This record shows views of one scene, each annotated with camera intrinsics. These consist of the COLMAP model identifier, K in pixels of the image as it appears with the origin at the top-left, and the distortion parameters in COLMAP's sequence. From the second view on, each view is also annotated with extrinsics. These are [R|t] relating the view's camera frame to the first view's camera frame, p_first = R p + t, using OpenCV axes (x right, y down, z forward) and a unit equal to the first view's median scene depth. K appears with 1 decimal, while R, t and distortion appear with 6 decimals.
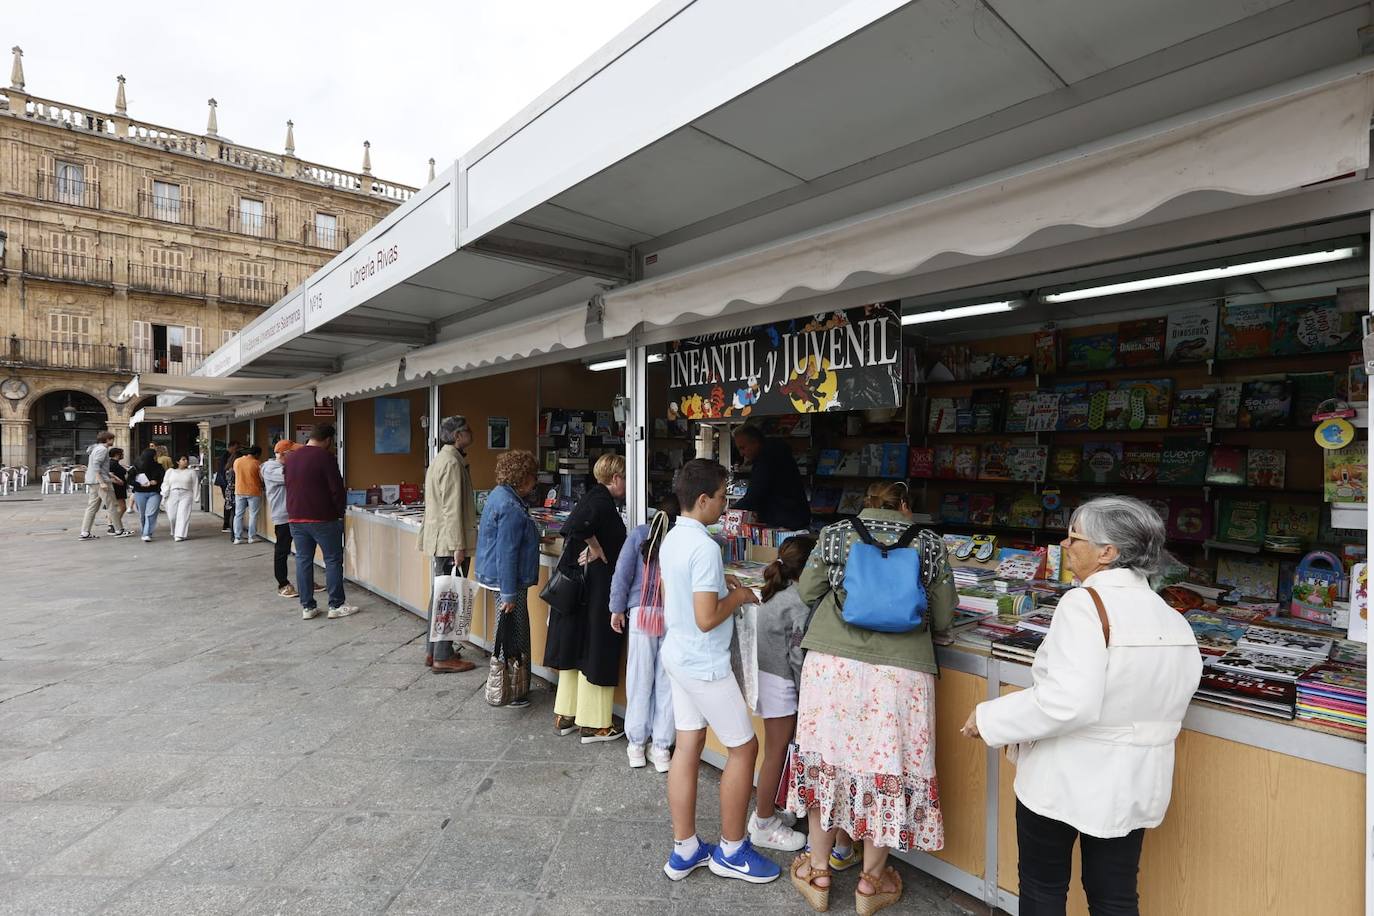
lens RADIAL K [[691.3, 0, 688.1], [0, 691.3, 459.8], [0, 0, 1]] dist [0.002741, 0.000827]
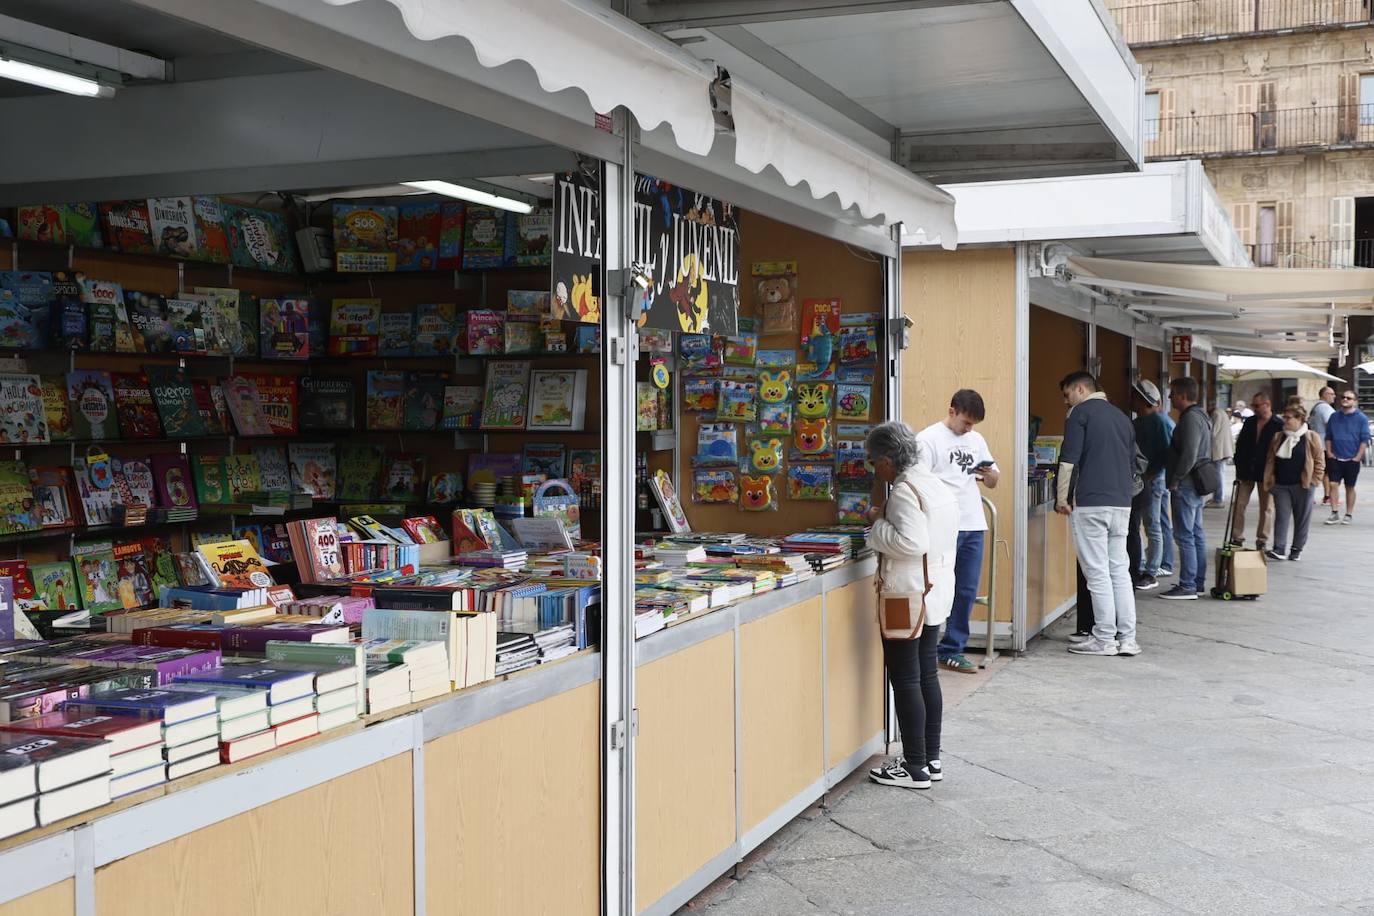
lens RADIAL K [[1648.8, 0, 686.9], [0, 1648.8, 458.1], [0, 0, 1]] dist [0.004712, 0.007085]
pose [[-0.467105, -0.033247, 0.883577, -1.678445], [0.006828, 0.999127, 0.041205, -0.010994], [-0.884176, 0.025280, -0.466470, 2.256585]]
